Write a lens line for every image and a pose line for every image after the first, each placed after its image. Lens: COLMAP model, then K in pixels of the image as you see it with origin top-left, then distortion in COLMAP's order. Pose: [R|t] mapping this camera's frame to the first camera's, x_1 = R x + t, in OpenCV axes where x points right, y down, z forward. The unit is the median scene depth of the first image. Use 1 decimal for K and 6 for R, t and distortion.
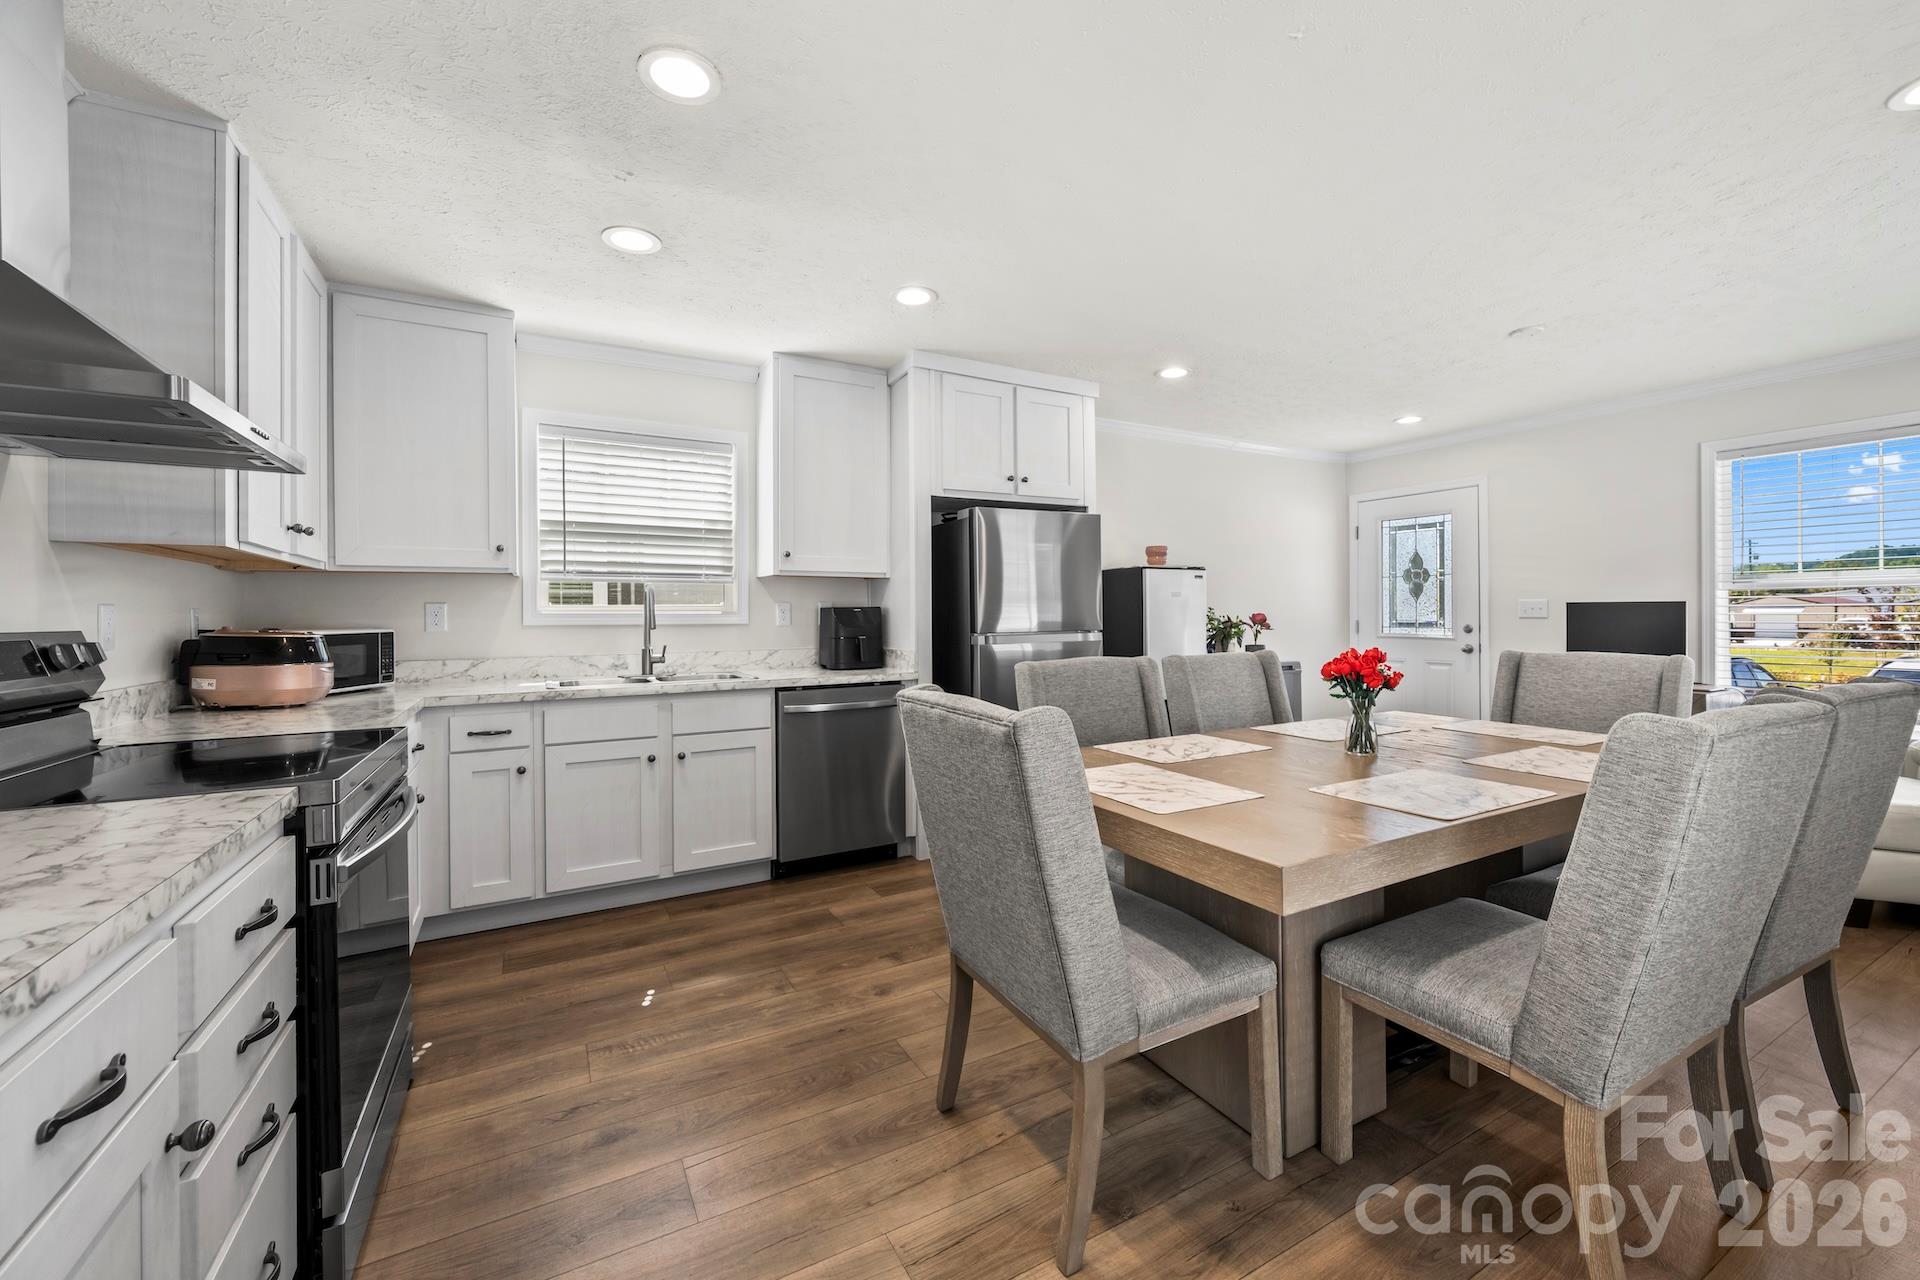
lens RADIAL K [[756.2, 0, 964.2], [0, 756.2, 612.8], [0, 0, 1]] dist [-0.009928, 0.000295]
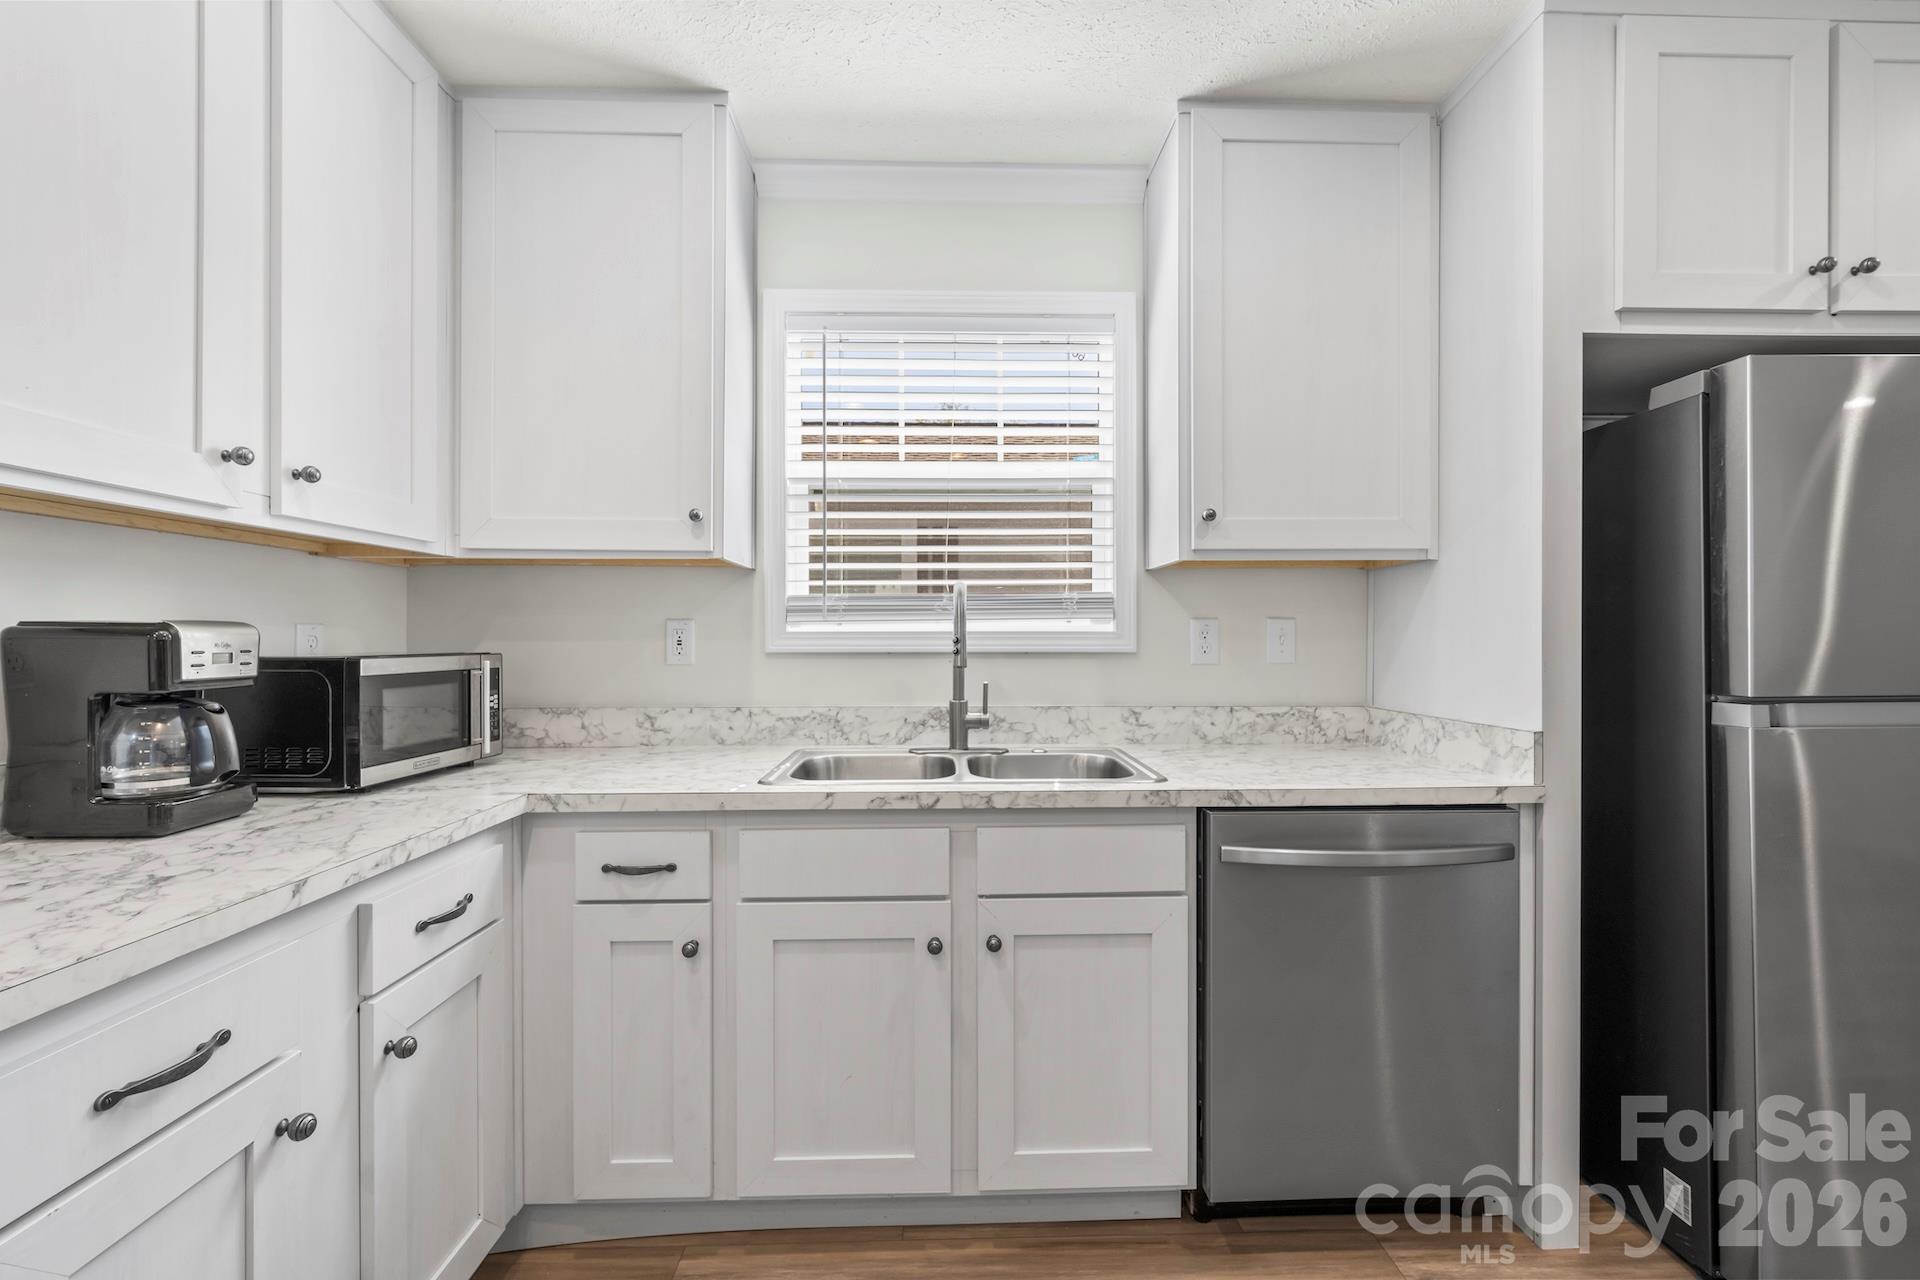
lens RADIAL K [[811.1, 0, 972.6], [0, 811.1, 636.4], [0, 0, 1]] dist [-0.001092, -0.000054]
pose [[0.884029, 0.007164, -0.467378, -0.143449], [-0.006114, 0.999974, 0.003763, -0.000483], [0.467393, -0.000469, 0.884050, 0.507419]]
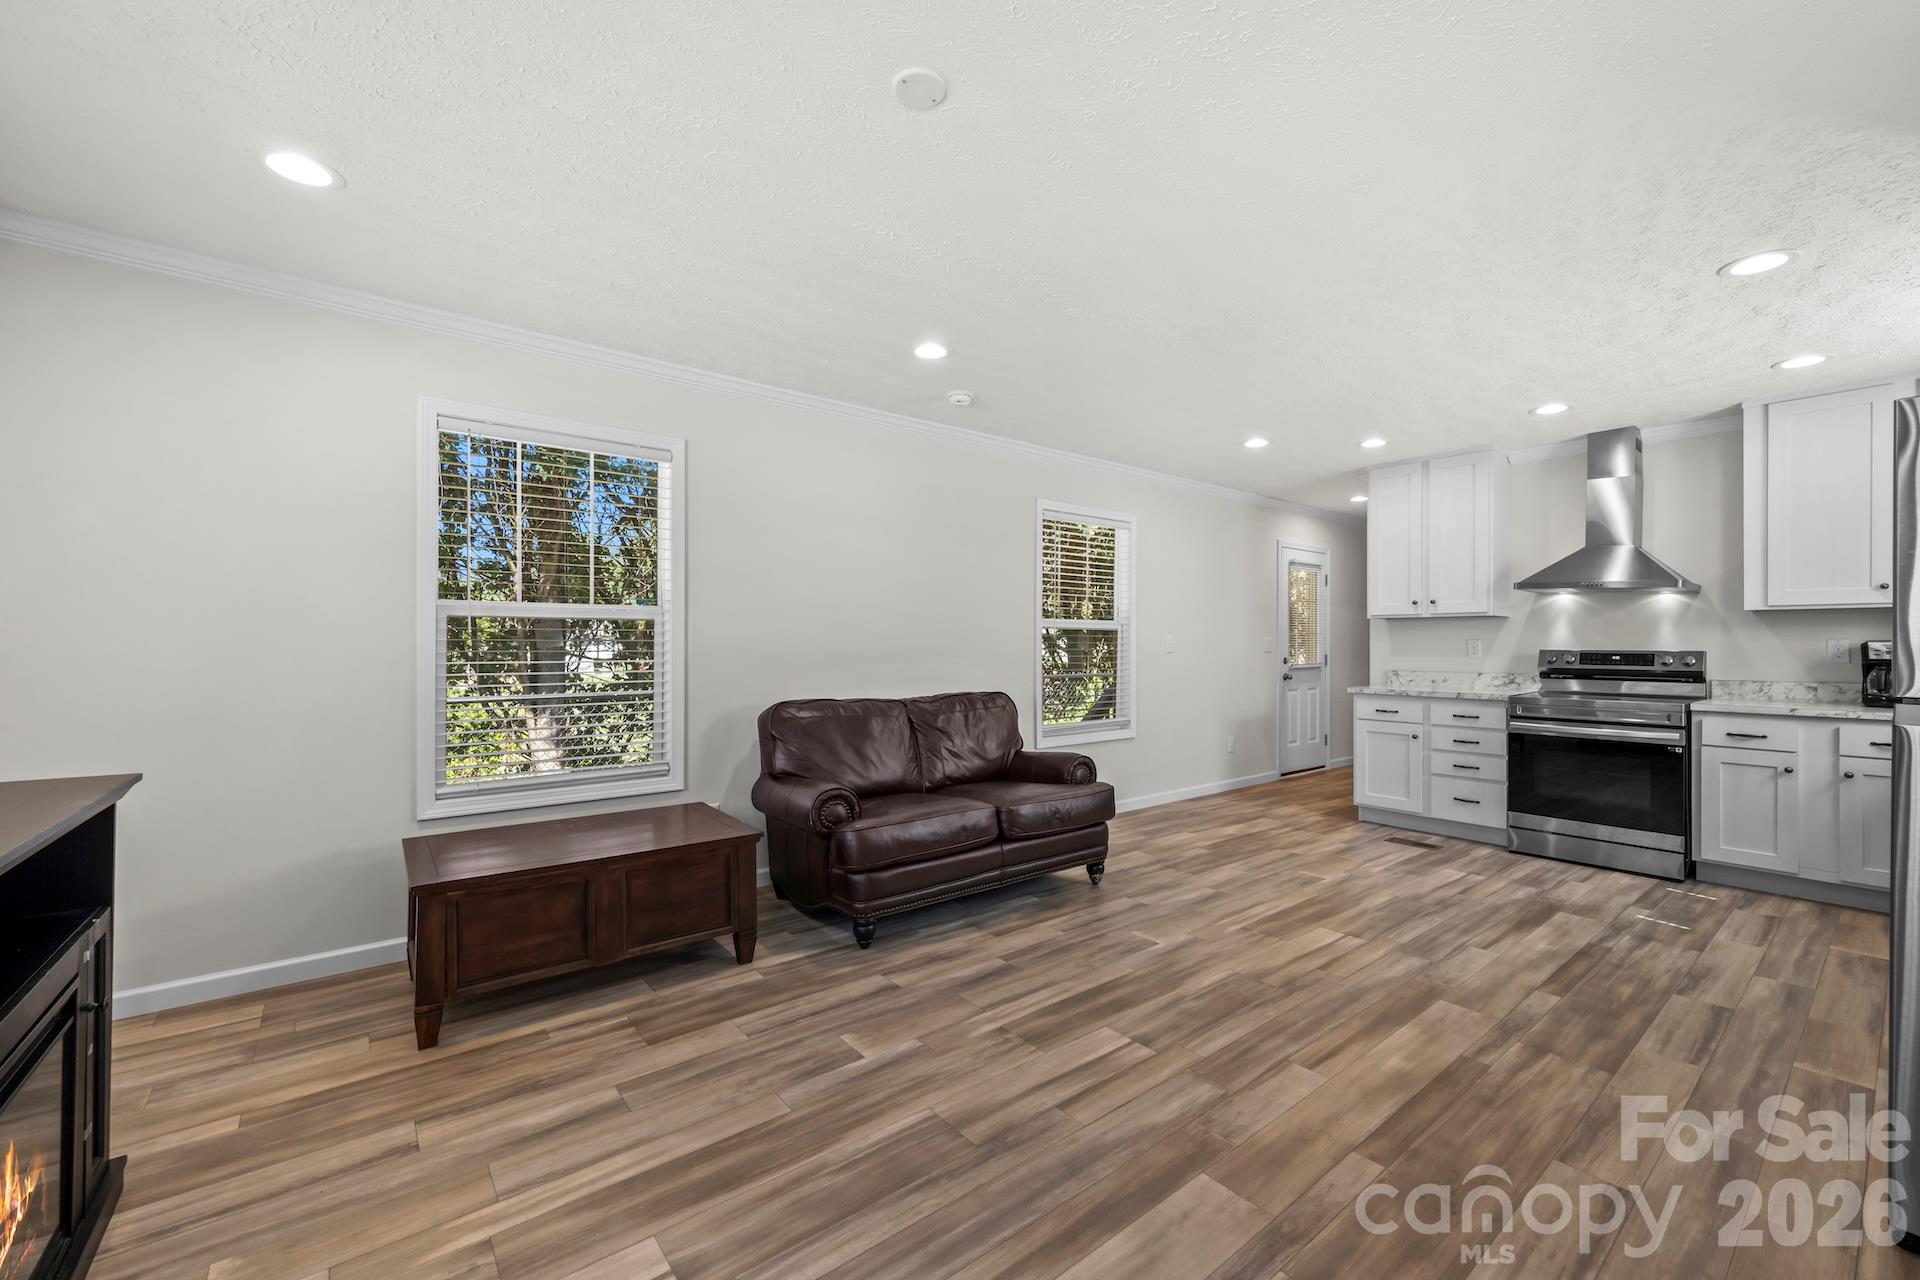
lens RADIAL K [[756.2, 0, 955.4], [0, 756.2, 641.7], [0, 0, 1]] dist [-0.009928, 0.000295]
pose [[-0.988622, 0.009606, -0.150117, 0.798944], [0.009759, 0.999952, -0.000282, -0.014990], [0.150107, -0.001743, -0.988668, 1.485805]]
